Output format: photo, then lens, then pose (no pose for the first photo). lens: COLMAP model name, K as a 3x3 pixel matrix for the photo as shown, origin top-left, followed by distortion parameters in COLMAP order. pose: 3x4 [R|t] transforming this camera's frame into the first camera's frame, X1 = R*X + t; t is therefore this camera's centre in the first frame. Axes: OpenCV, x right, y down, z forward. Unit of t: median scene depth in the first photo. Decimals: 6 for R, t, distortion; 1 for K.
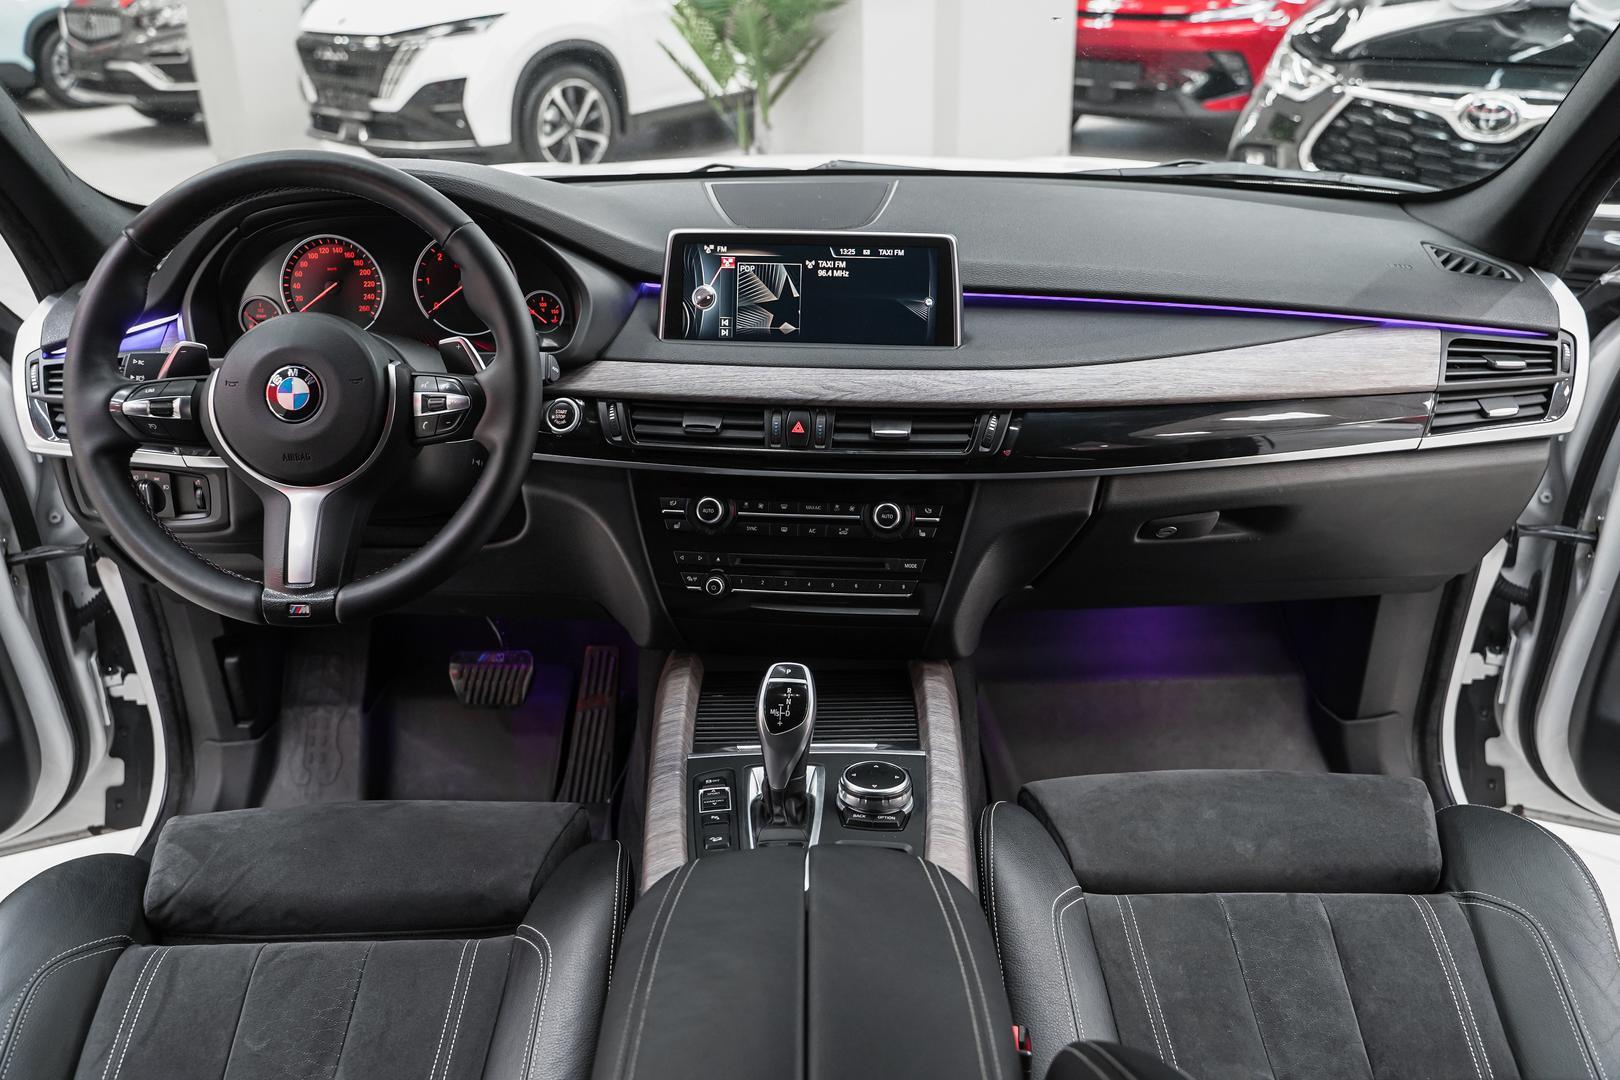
lens RADIAL K [[1303.4, 0, 810.0], [0, 1303.4, 540.0], [0, 0, 1]] dist [-0.007981, -0.001923]
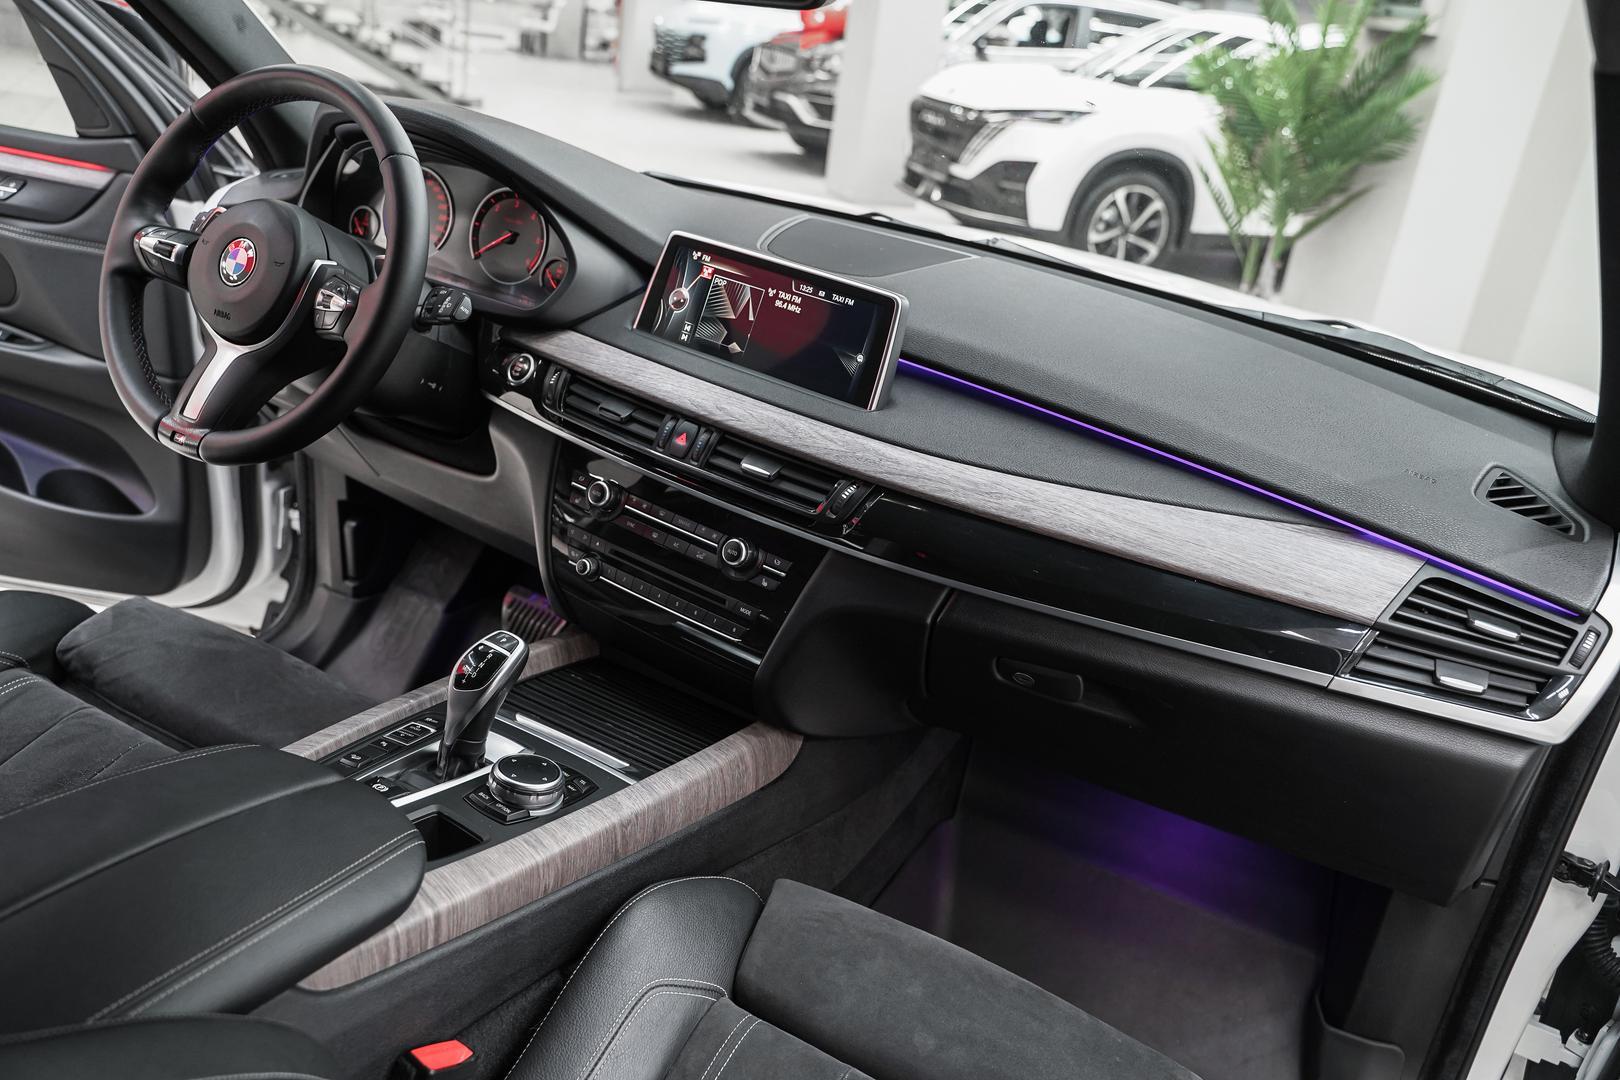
lens RADIAL K [[1285.8, 0, 810.0], [0, 1285.8, 540.0], [0, 0, 1]] dist [-0.011768, 0.004353]
pose [[0.861524, 0.315967, -0.397419, 0.469830], [-0.343827, 0.939032, 0.001227, -0.046009], [0.373577, 0.135586, 0.917637, 0.140206]]
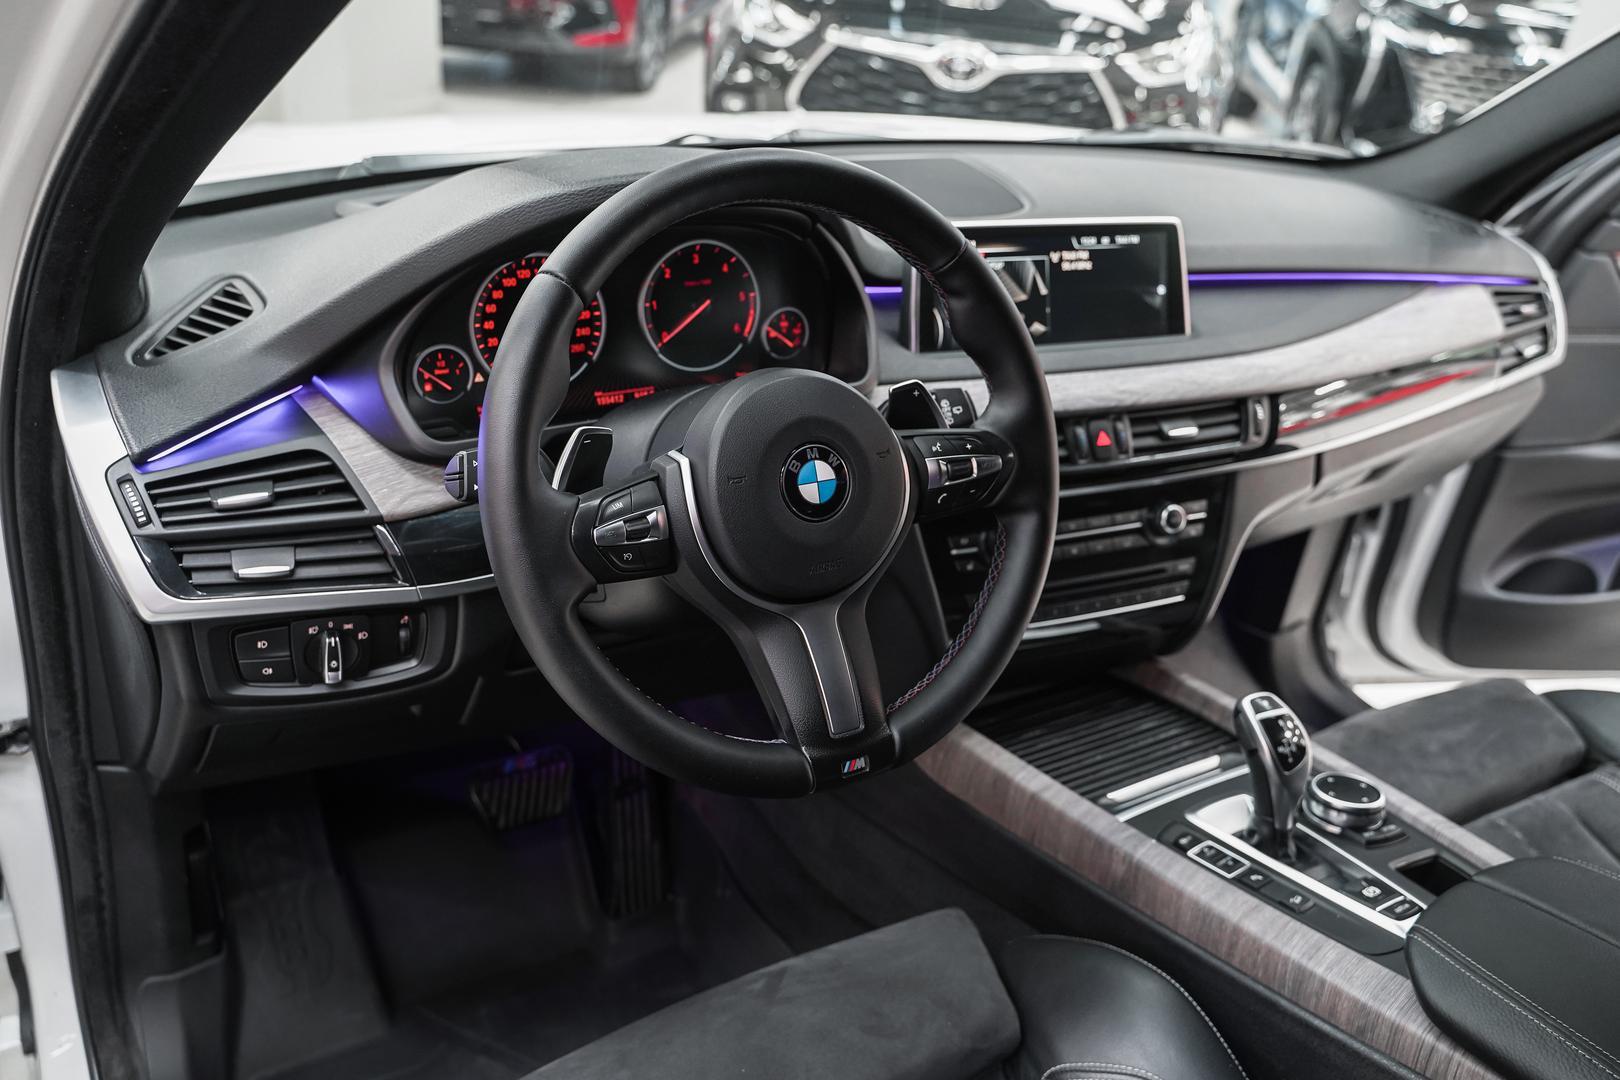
lens RADIAL K [[1336.6, 0, 783.4], [0, 1336.6, 521.7], [0, 0, 1]] dist [-0.008066, 0.007219]
pose [[0.864836, -0.150206, 0.479058, -0.630895], [0.135775, 0.988614, 0.064861, -0.115033], [-0.483346, 0.008950, 0.875384, 0.279889]]
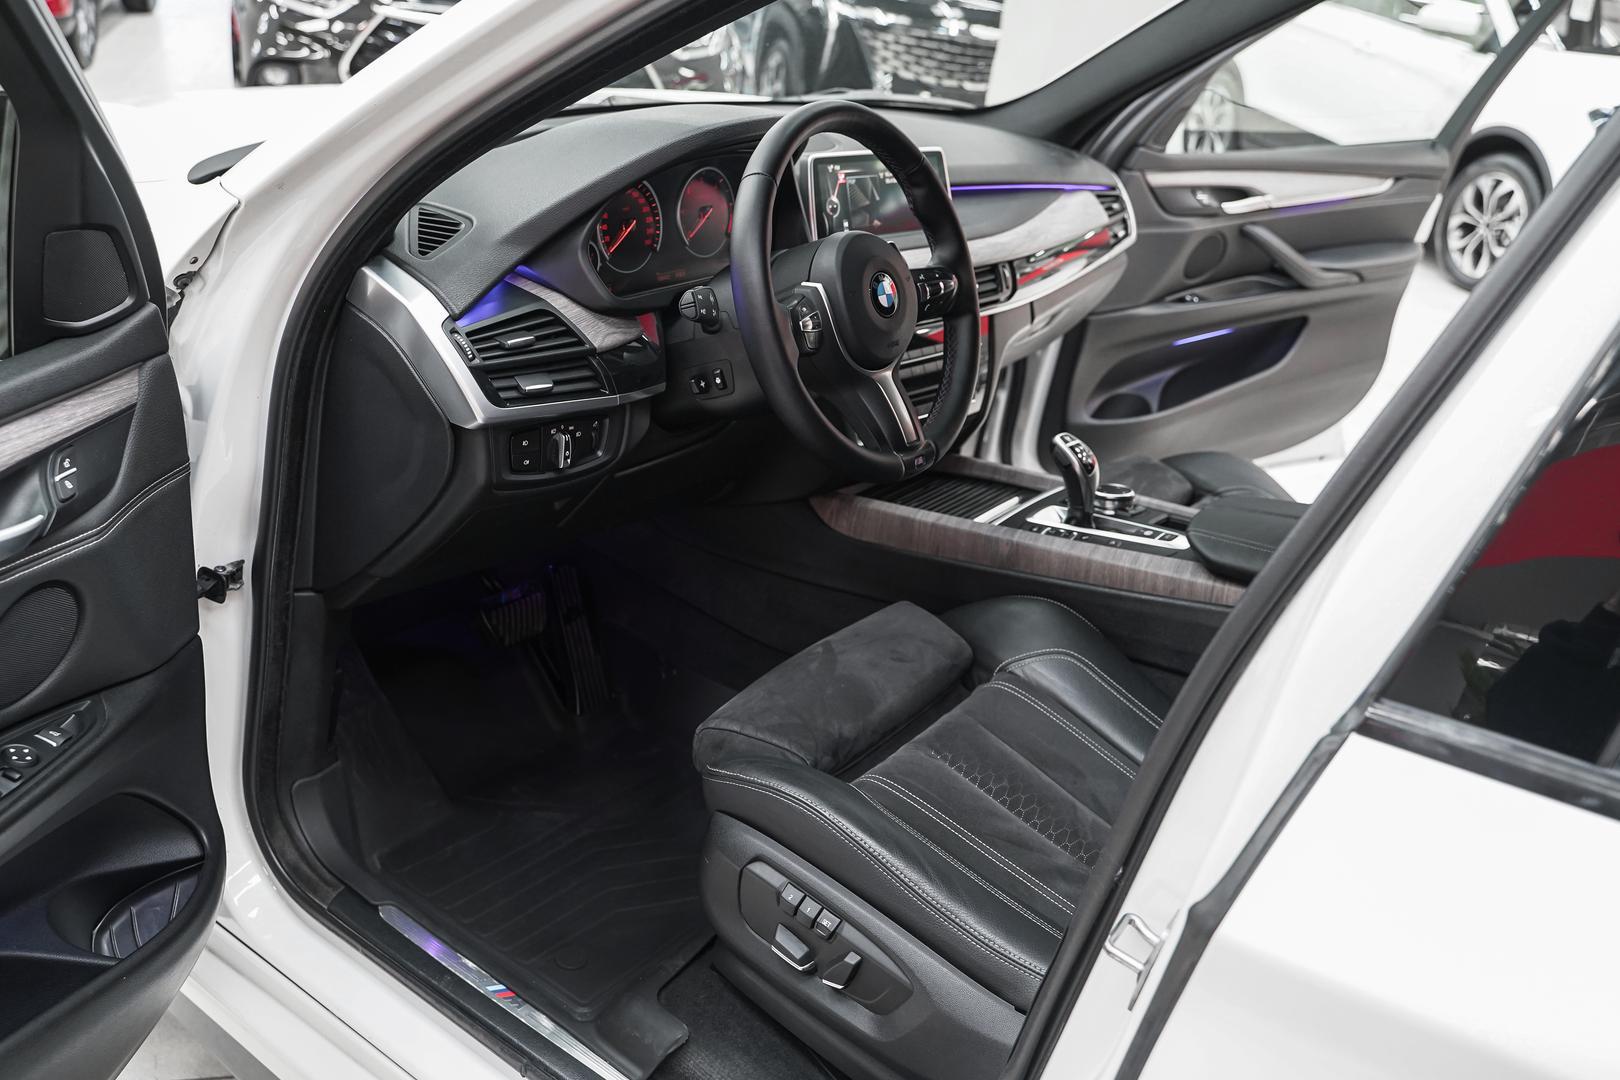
lens RADIAL K [[1436.1, 0, 744.6], [0, 1436.1, 493.8], [0, 0, 1]] dist [-0.001490, -0.001515]
pose [[0.613879, -0.231645, 0.754648, -1.270256], [0.228150, 0.967242, 0.111311, -0.090472], [-0.755712, 0.103841, 0.646619, 0.184260]]
